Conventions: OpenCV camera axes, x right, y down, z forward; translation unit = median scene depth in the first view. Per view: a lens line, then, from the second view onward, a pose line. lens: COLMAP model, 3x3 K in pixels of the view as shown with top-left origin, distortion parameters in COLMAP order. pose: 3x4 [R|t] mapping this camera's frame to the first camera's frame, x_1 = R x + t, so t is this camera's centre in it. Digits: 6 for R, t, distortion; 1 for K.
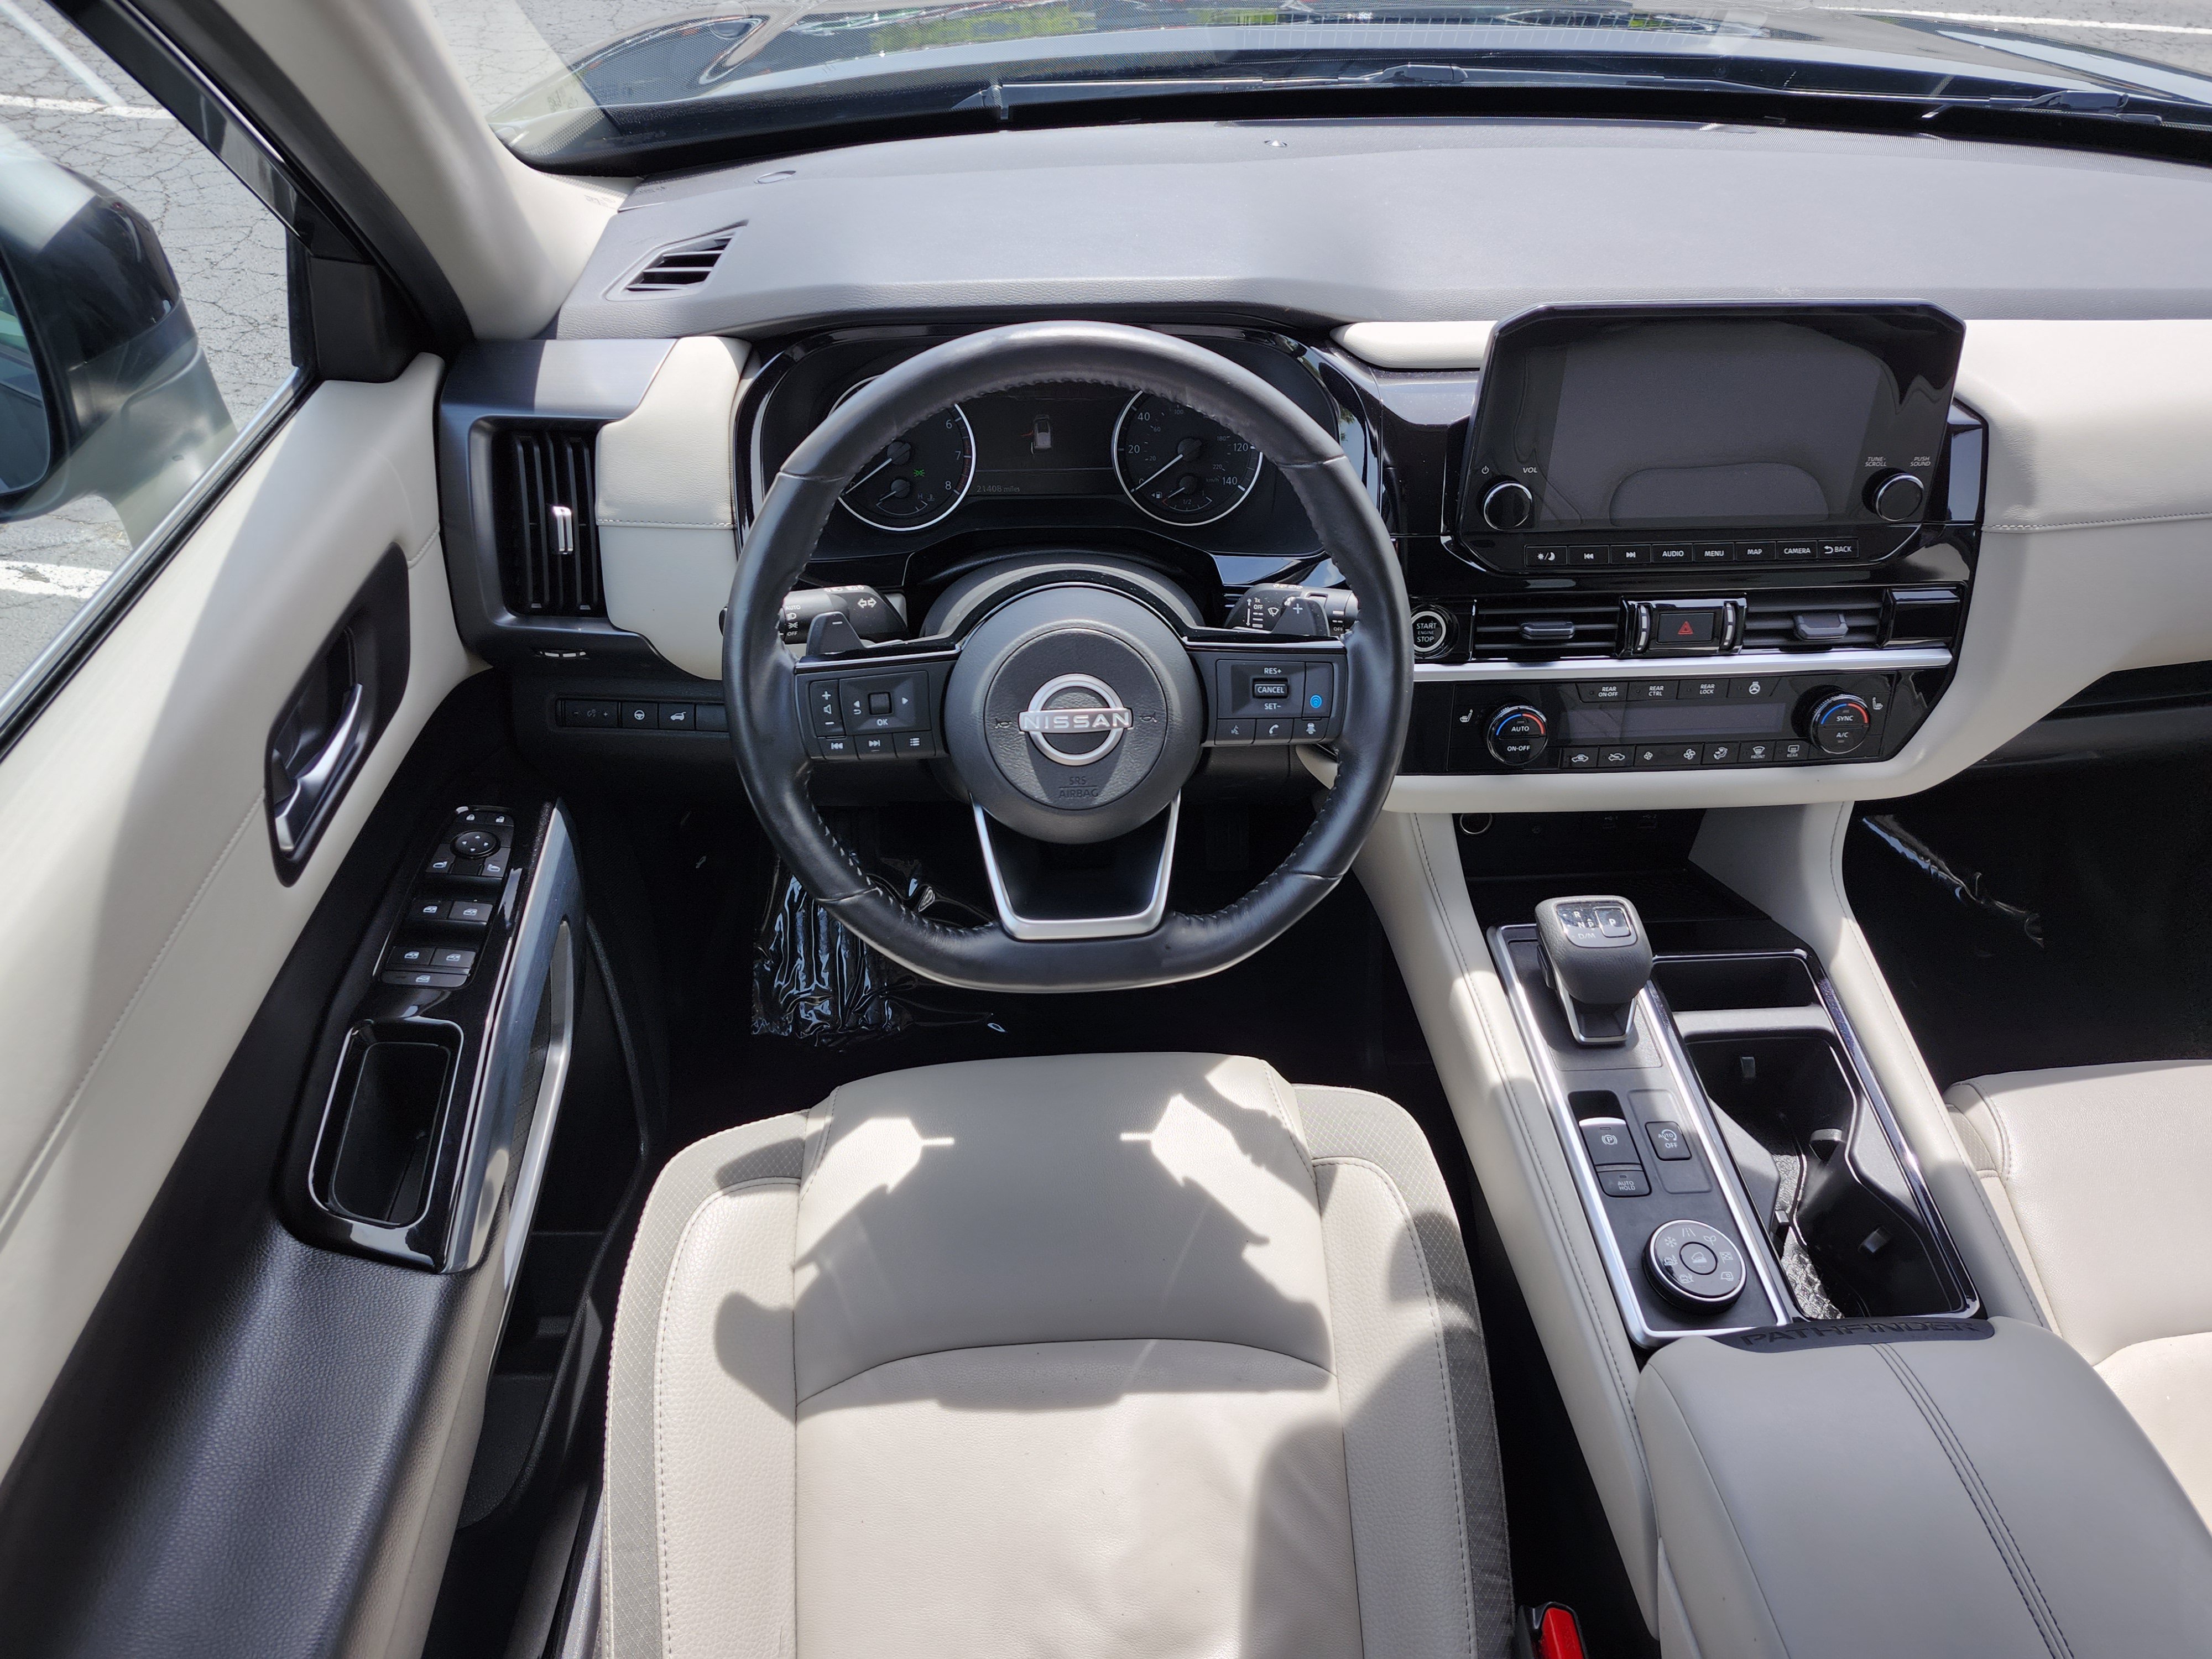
lens RADIAL K [[1506.6, 0, 1106.0], [0, 1506.6, 829.5], [0, 0, 1]] dist [-0.002269, -0.047729]
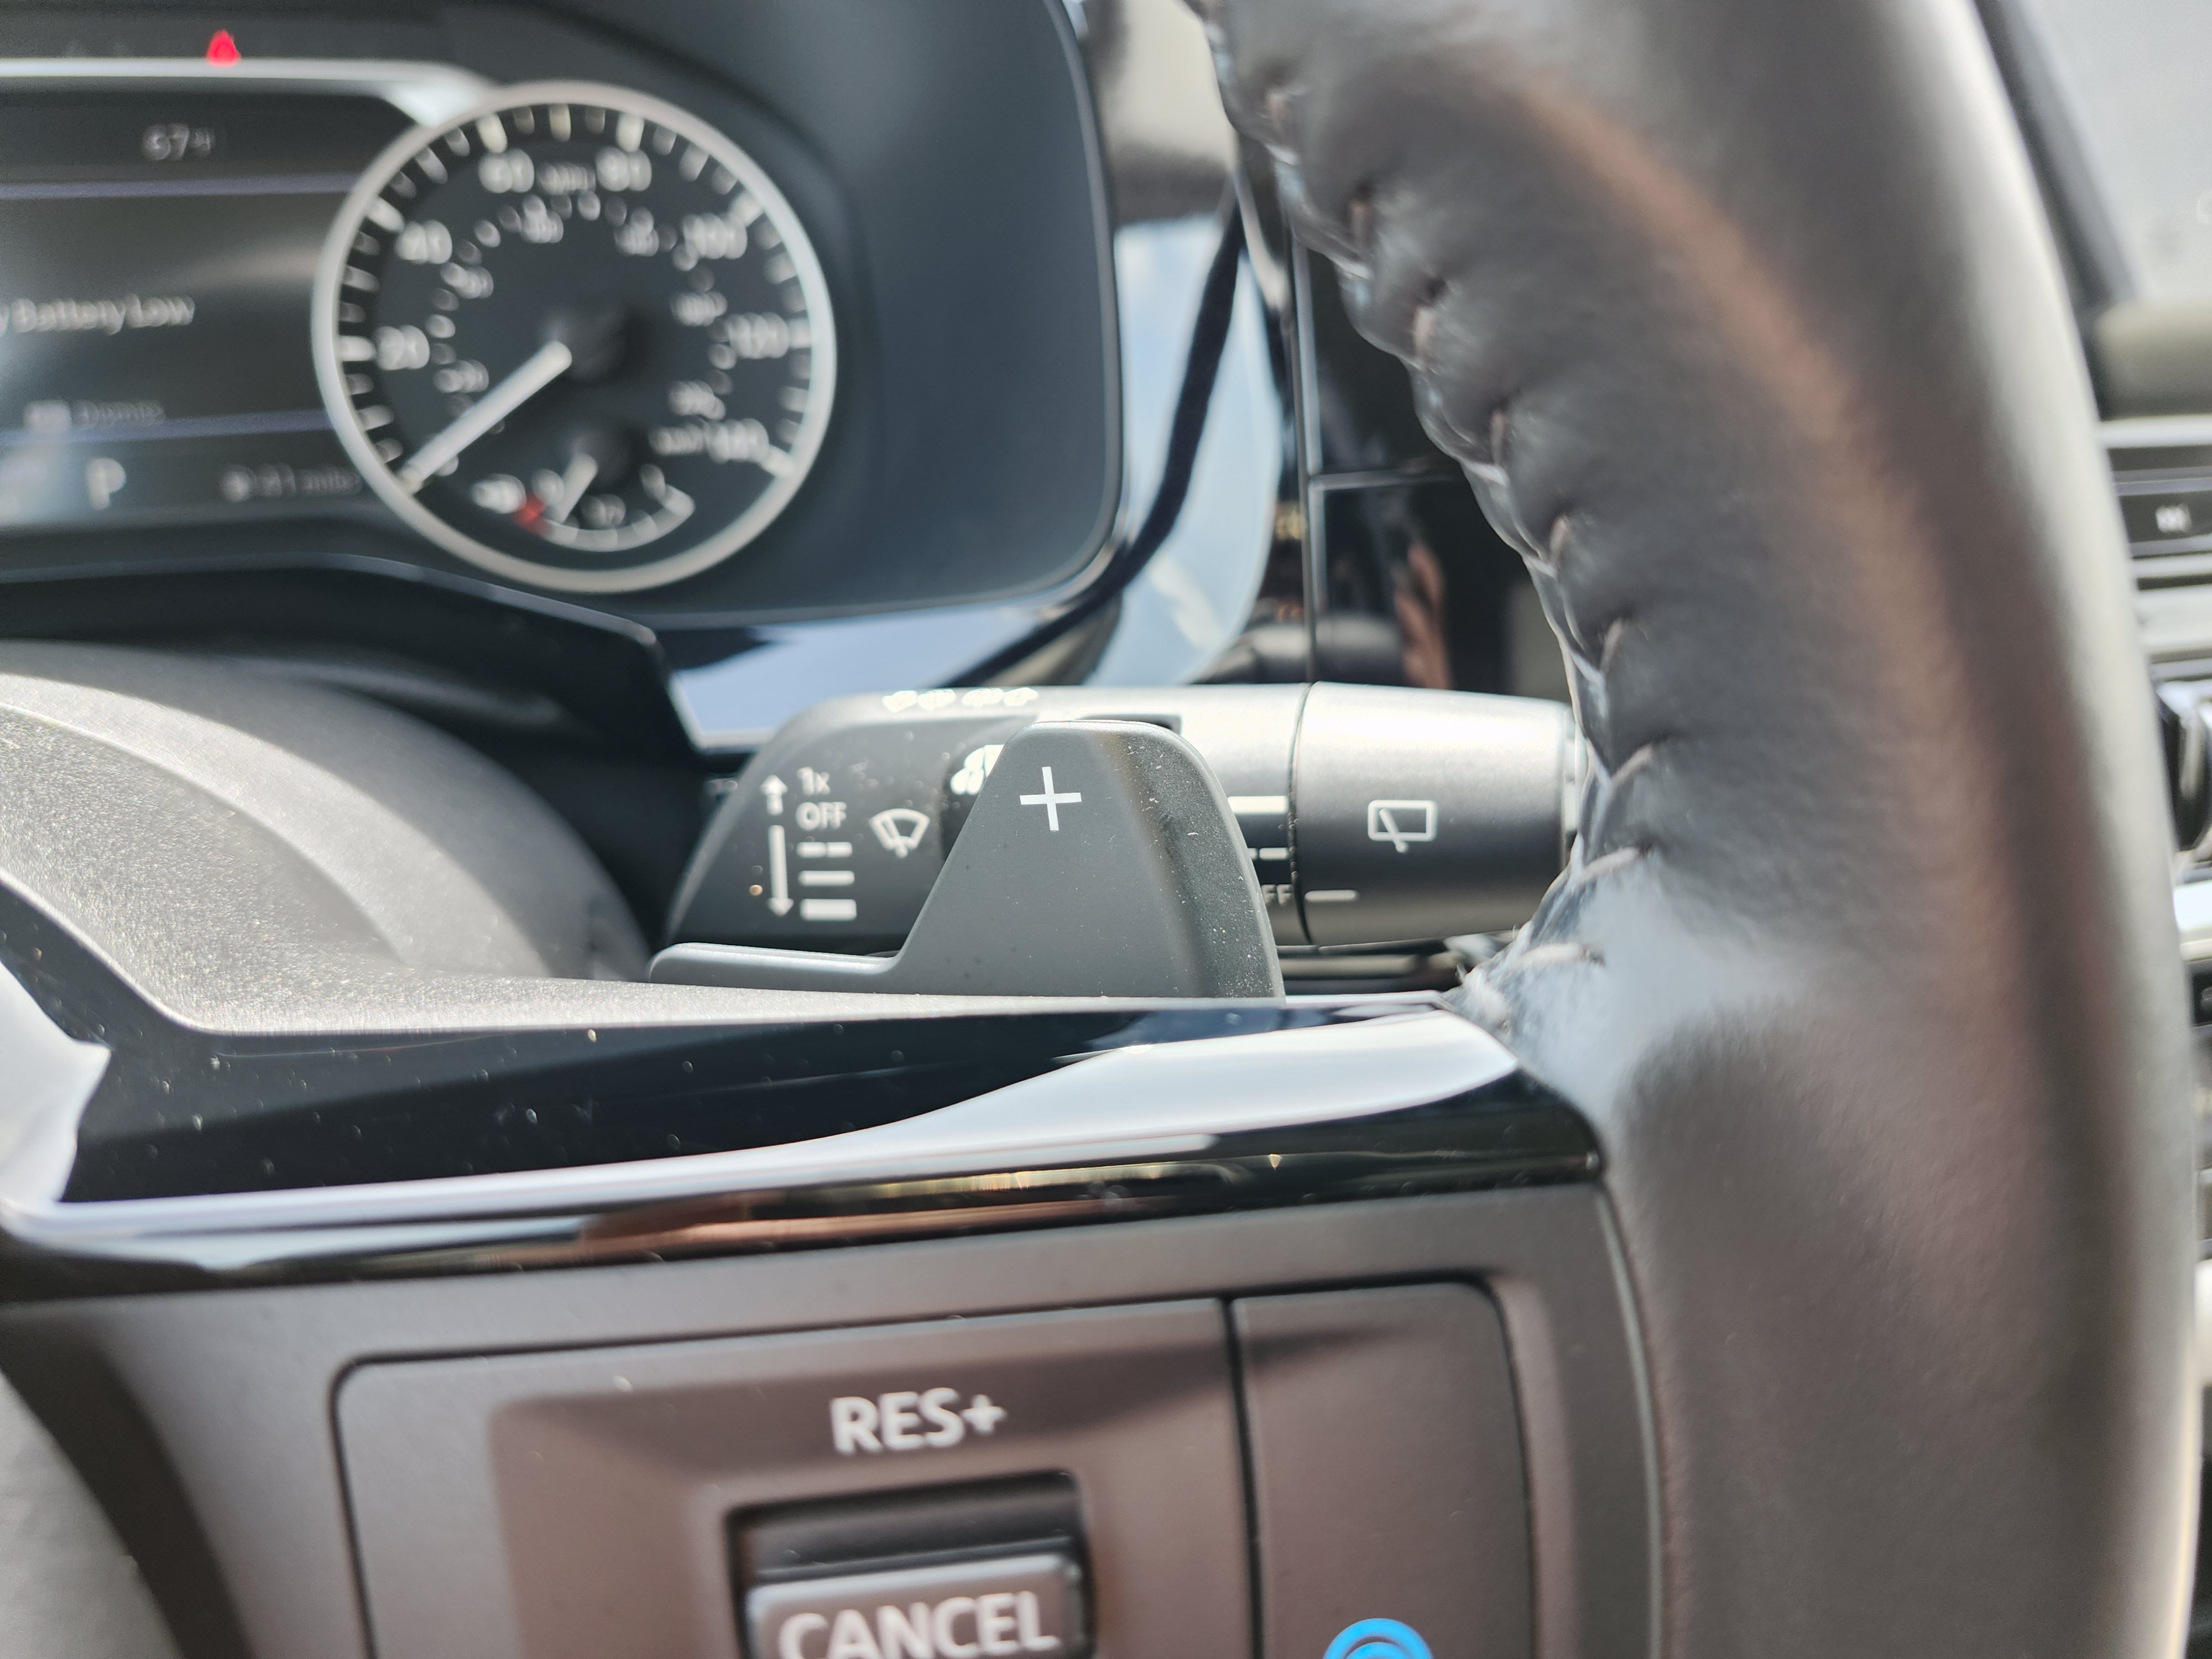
lens RADIAL K [[1506.6, 0, 1106.0], [0, 1506.6, 829.5], [0, 0, 1]] dist [-0.002269, -0.047729]
pose [[0.969773, -0.096196, 0.224246, 0.094634], [0.126713, 0.983917, -0.125905, -0.118880], [-0.208527, 0.150514, 0.966365, 0.819993]]
